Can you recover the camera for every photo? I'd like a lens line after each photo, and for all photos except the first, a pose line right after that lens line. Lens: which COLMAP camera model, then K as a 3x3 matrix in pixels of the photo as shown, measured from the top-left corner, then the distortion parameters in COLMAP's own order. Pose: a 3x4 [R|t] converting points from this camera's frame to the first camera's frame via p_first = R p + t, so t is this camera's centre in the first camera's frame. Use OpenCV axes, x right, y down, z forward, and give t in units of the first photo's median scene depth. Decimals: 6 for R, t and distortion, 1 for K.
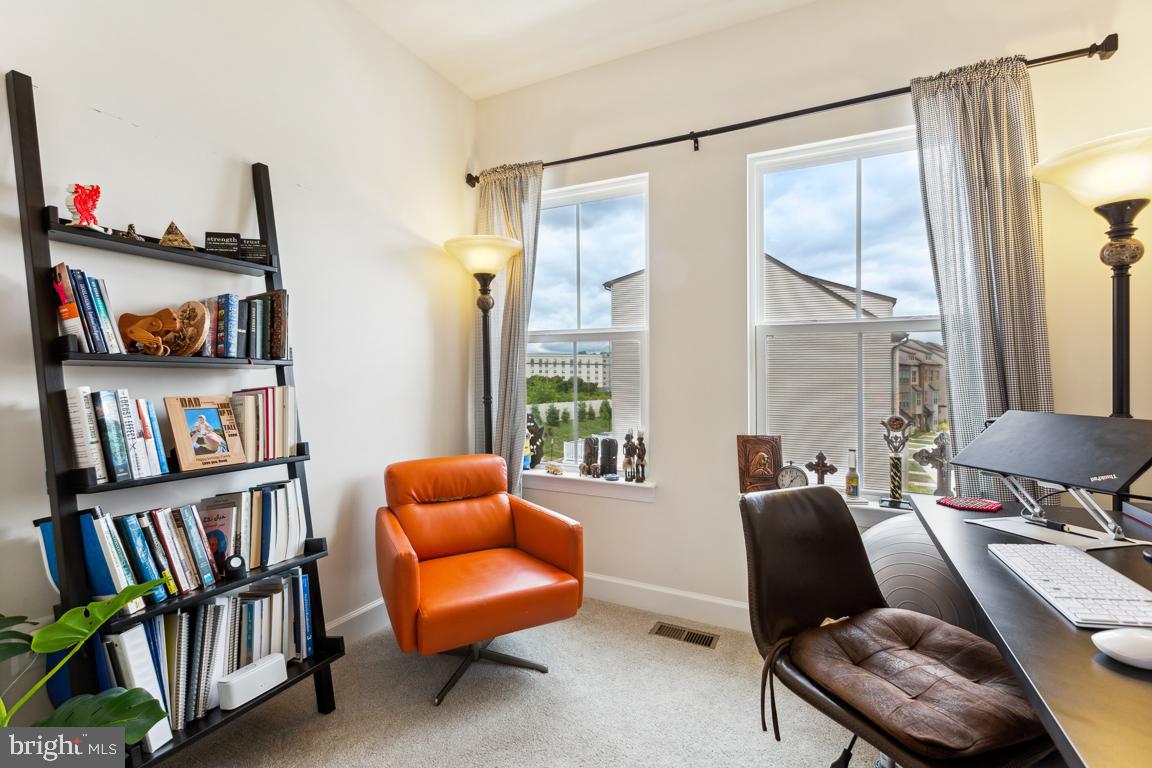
lens RADIAL K [[519.2, 0, 575.7], [0, 519.2, 379.1], [0, 0, 1]] dist [0.000448, -0.000739]
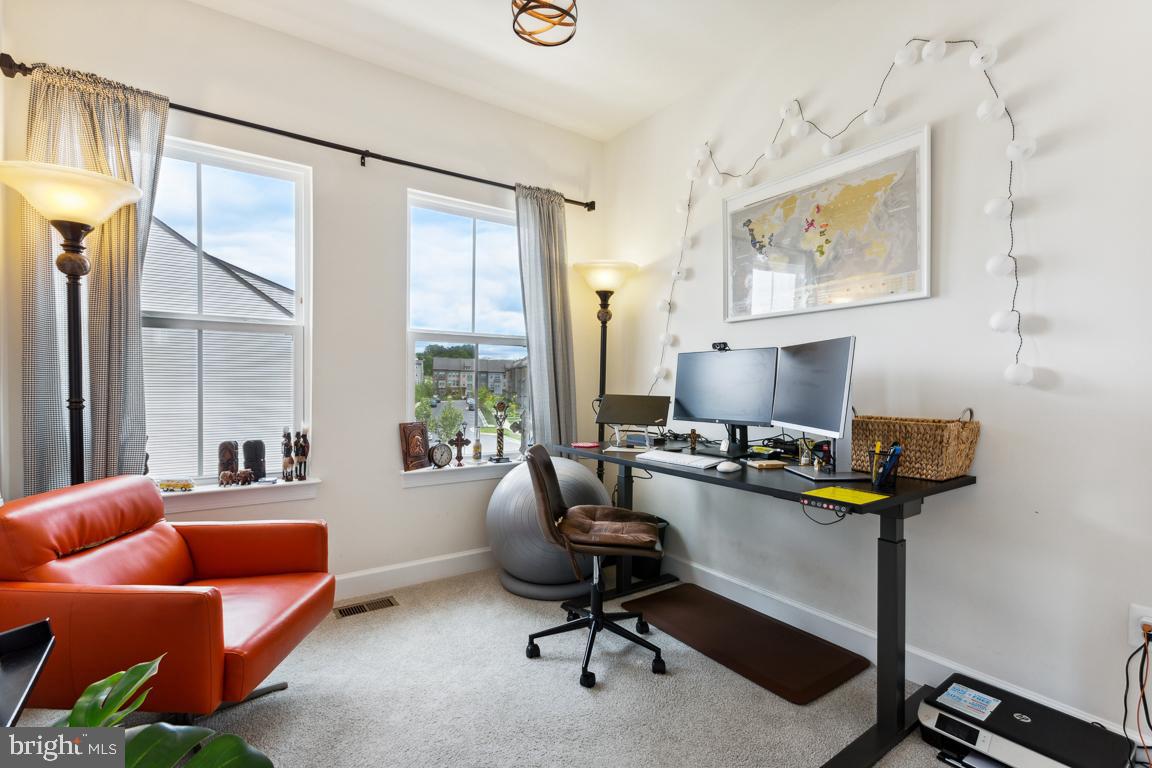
lens RADIAL K [[519.2, 0, 574.8], [0, 519.2, 383.4], [0, 0, 1]] dist [0.000448, -0.000739]
pose [[0.481413, -0.007368, 0.876463, -0.560472], [-0.008077, 0.999885, 0.012843, -0.001909], [-0.876457, -0.013262, 0.481298, 0.087047]]
